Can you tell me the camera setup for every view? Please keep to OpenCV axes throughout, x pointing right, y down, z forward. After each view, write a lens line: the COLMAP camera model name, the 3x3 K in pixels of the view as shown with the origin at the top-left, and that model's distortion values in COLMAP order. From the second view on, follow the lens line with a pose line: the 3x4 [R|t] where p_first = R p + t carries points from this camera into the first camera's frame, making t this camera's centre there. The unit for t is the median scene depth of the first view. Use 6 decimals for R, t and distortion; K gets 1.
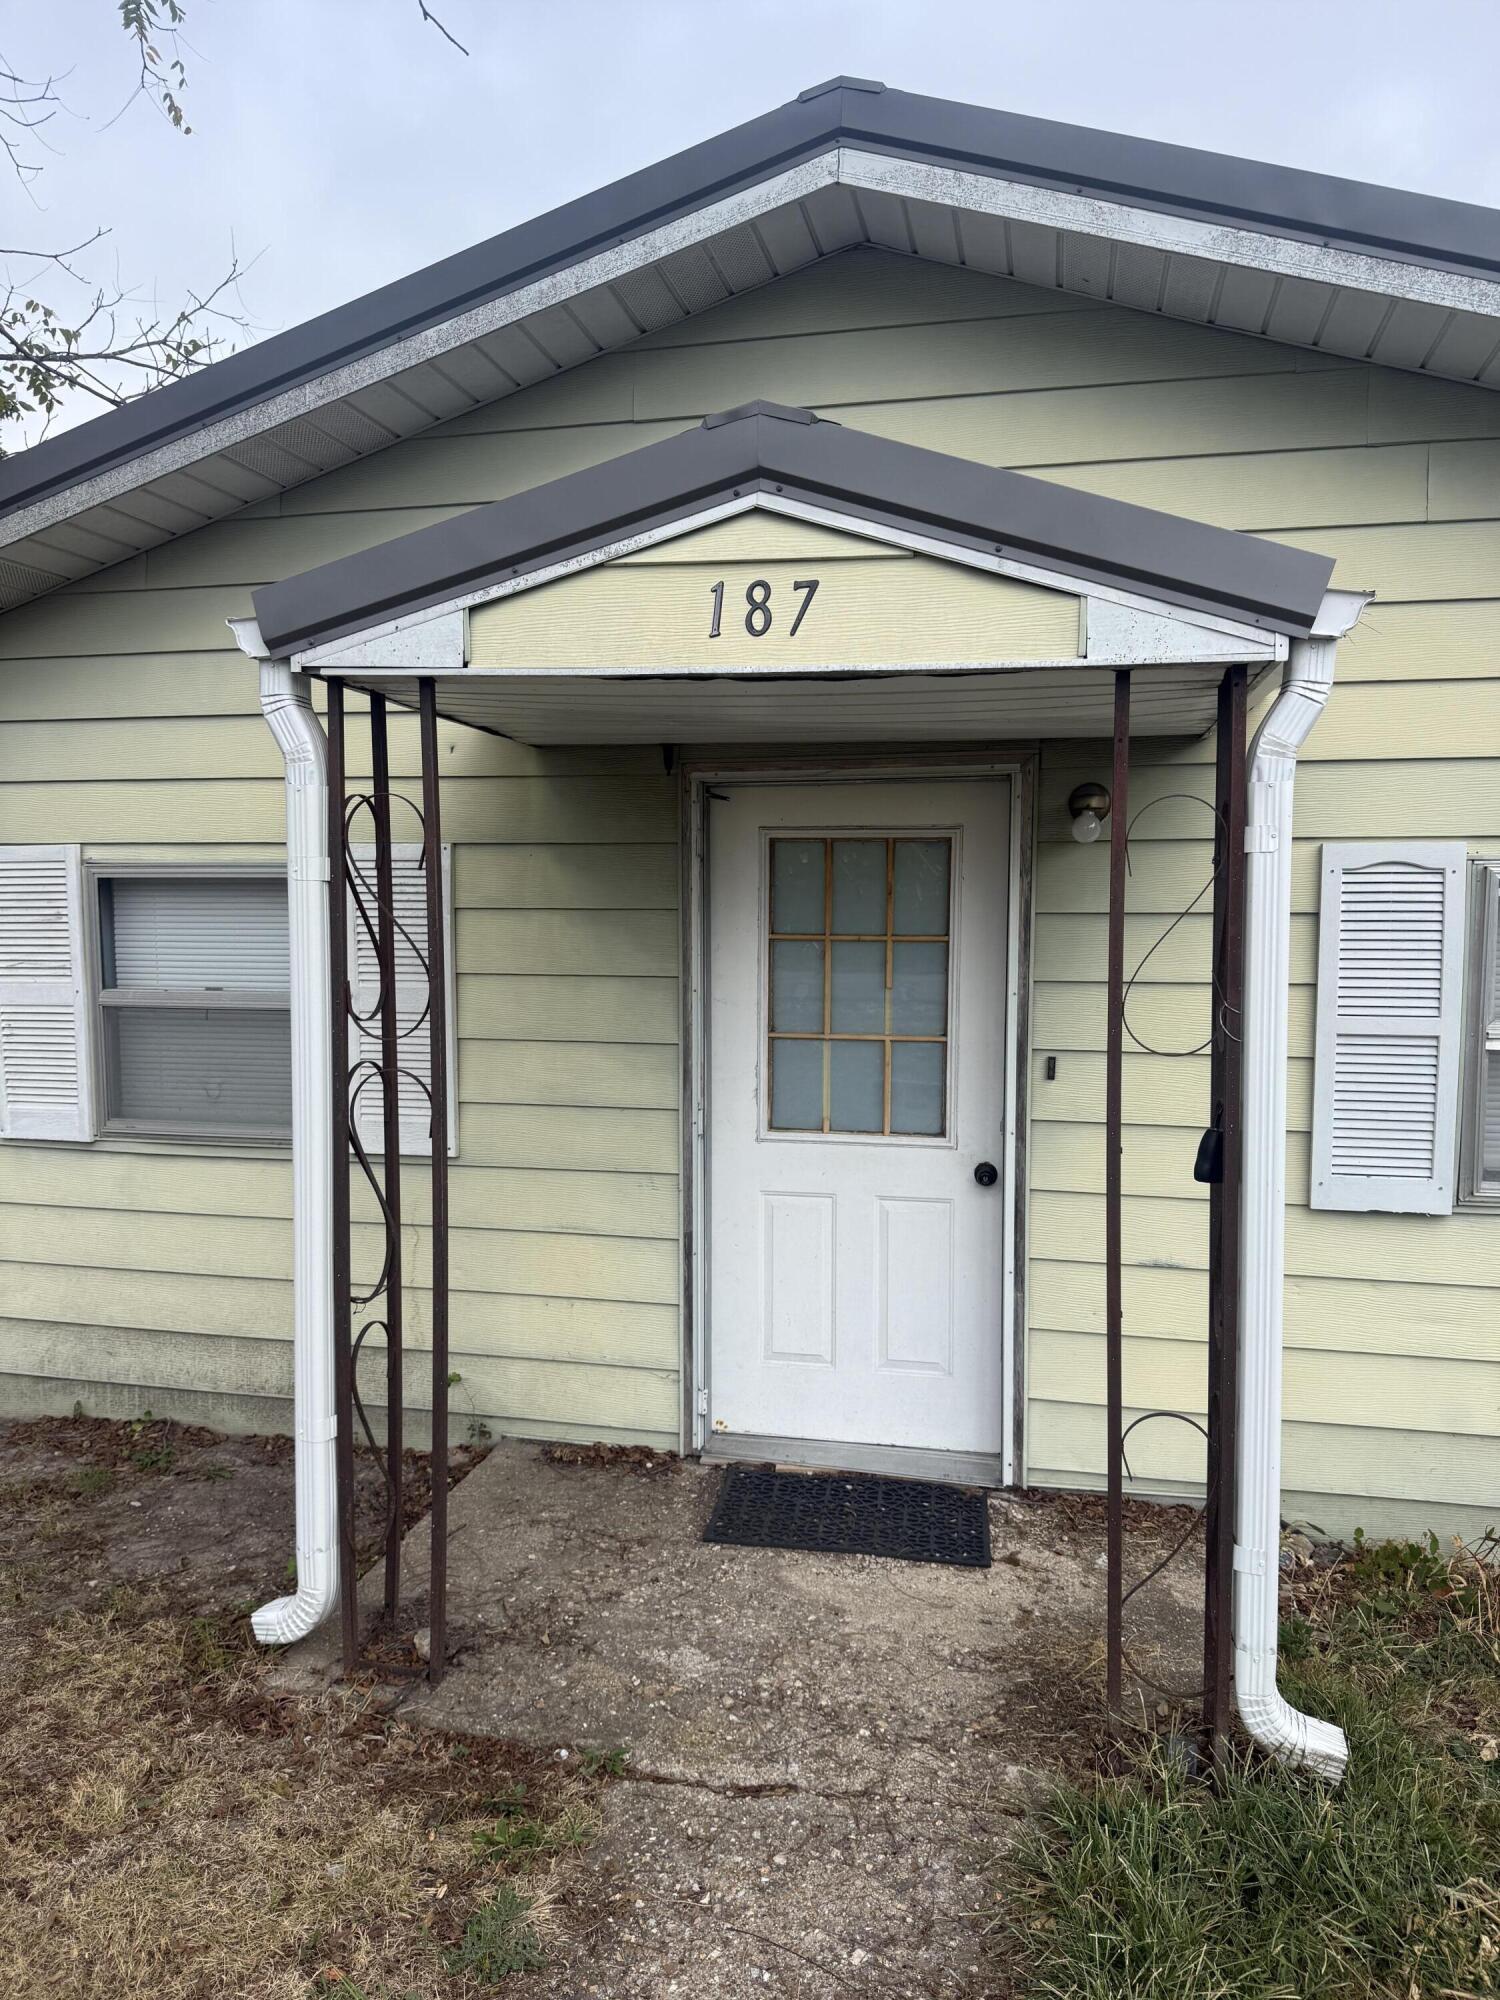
lens RADIAL K [[1374.1, 0, 753.5], [0, 1374.1, 1029.9], [0, 0, 1]] dist [0.121762, -0.191868]
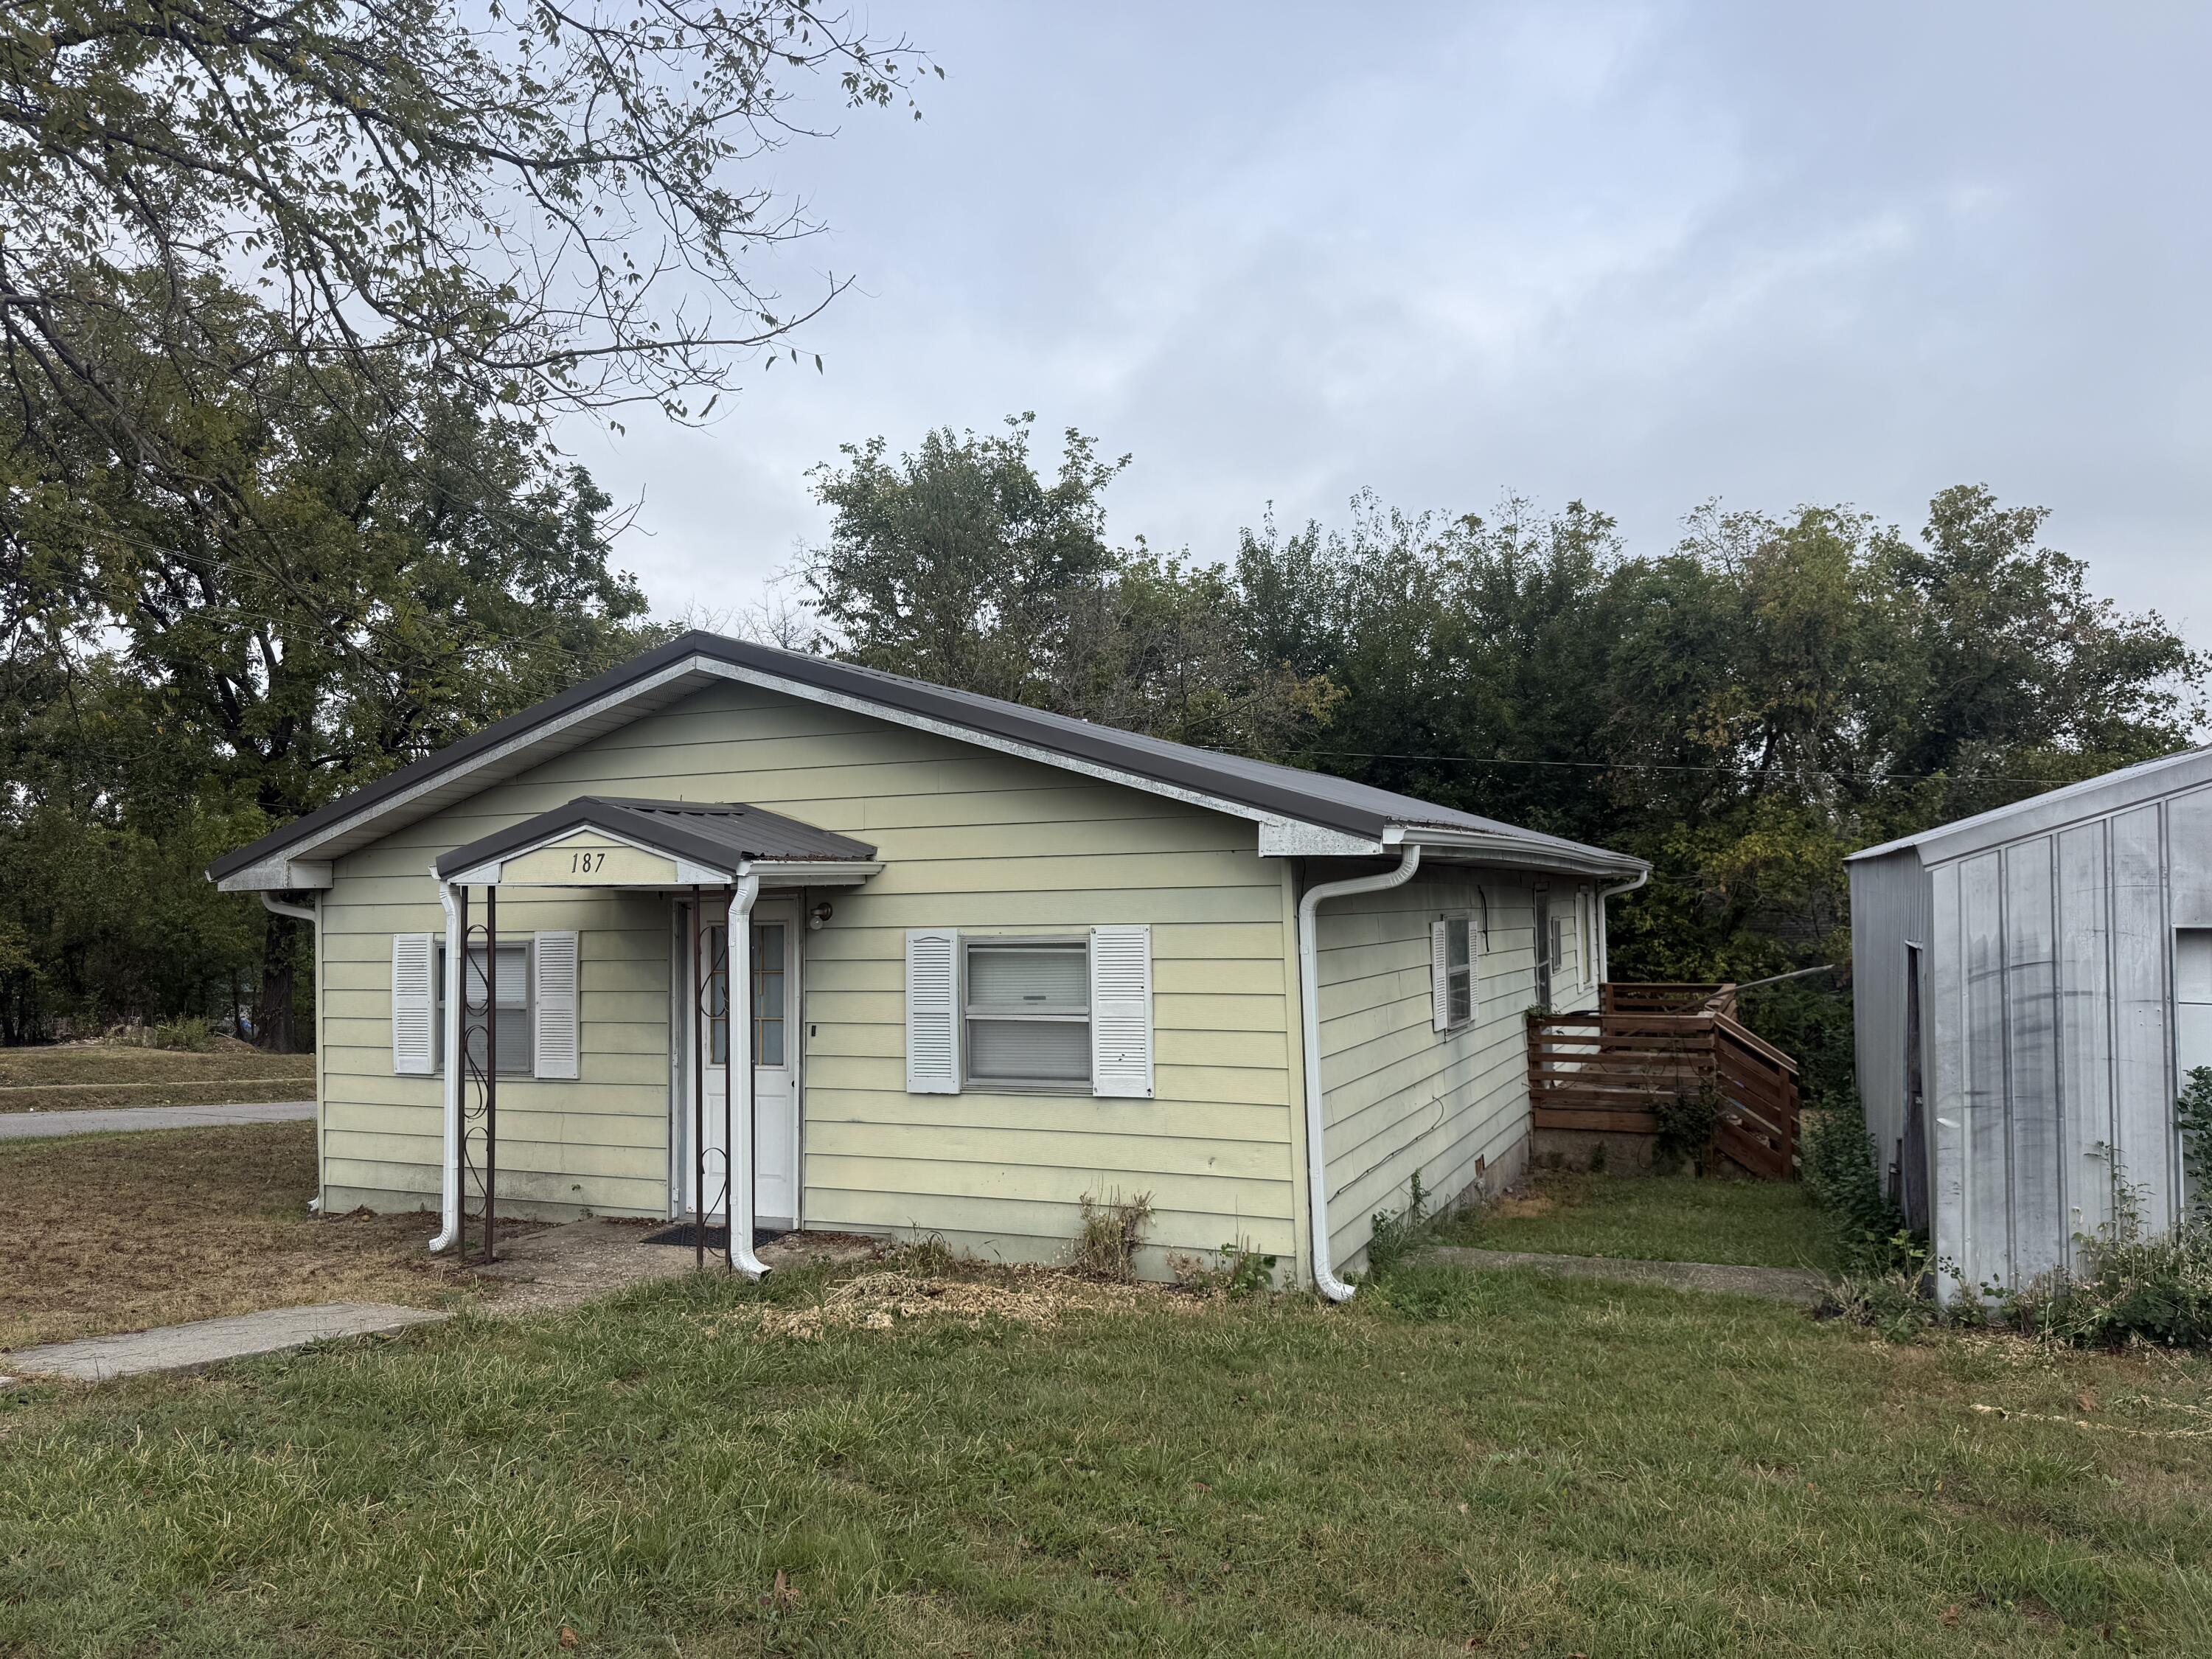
lens RADIAL K [[1519.8, 0, 1158.8], [0, 1519.8, 848.5], [0, 0, 1]] dist [0.121762, -0.191868]
pose [[0.985330, -0.024515, -0.168888, 1.165349], [0.002205, 0.991375, -0.131038, 0.059676], [0.170644, 0.128743, 0.976886, -1.306549]]
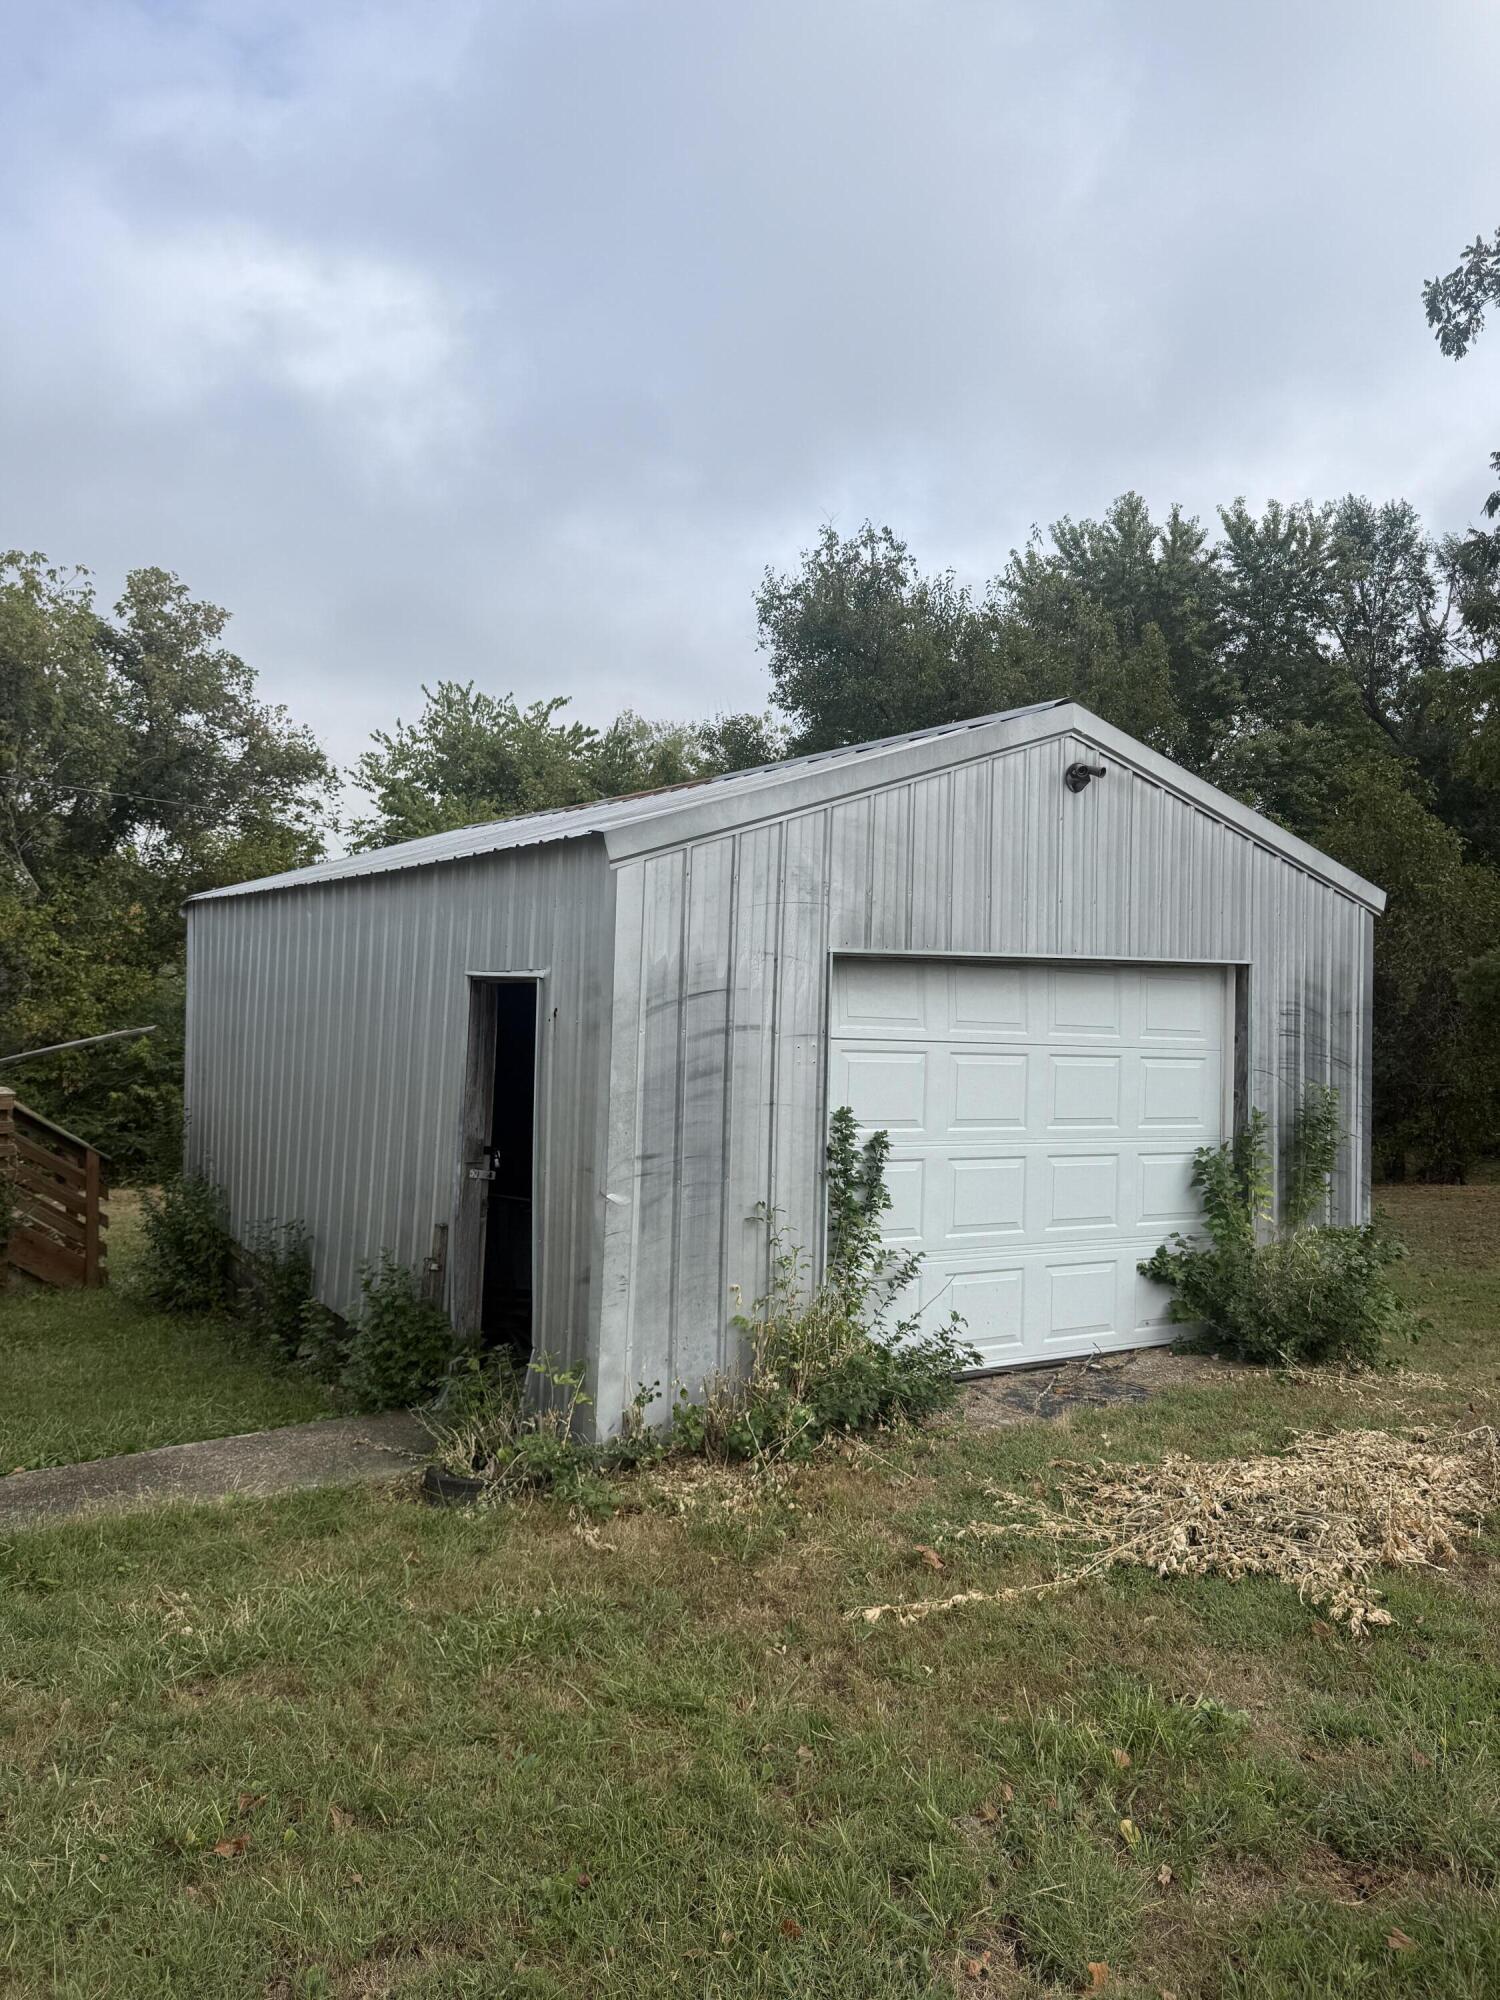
lens RADIAL K [[1406.8, 0, 749.1], [0, 1406.8, 969.9], [0, 0, 1]] dist [0.016483, 0.001909]
pose [[0.706943, 0.009589, 0.707206, 0.931727], [0.065490, 0.994725, -0.078952, 0.044379], [-0.704232, 0.102130, 0.702586, -0.244000]]
